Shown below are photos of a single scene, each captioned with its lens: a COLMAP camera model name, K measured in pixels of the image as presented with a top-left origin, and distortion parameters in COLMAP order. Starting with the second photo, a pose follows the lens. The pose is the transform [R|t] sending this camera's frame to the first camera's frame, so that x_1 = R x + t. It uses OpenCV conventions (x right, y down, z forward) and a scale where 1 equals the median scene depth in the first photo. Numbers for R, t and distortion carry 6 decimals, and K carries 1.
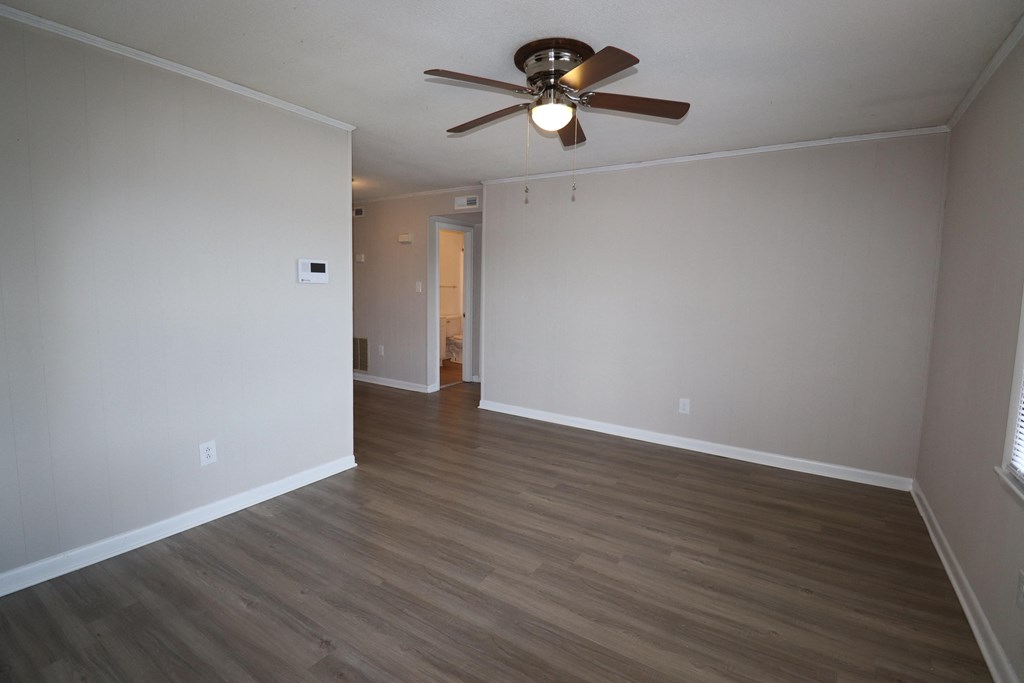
lens RADIAL K [[474.9, 0, 512.0], [0, 474.9, 341.5], [0, 0, 1]] dist [0.031535, -0.000034]
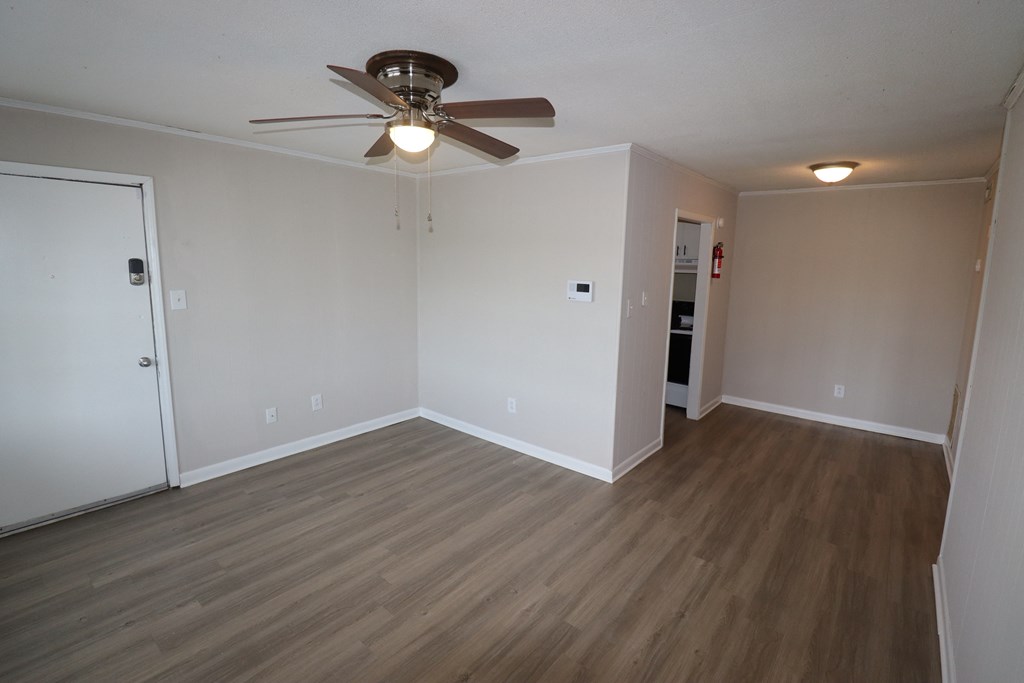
lens RADIAL K [[471.0, 0, 512.0], [0, 471.0, 341.5], [0, 0, 1]] dist [0.002803, 0.000180]
pose [[-0.110724, 0.148141, -0.982749, 0.834394], [-0.139050, 0.976794, 0.162909, -0.218059], [0.984076, 0.154689, -0.087555, 1.101329]]
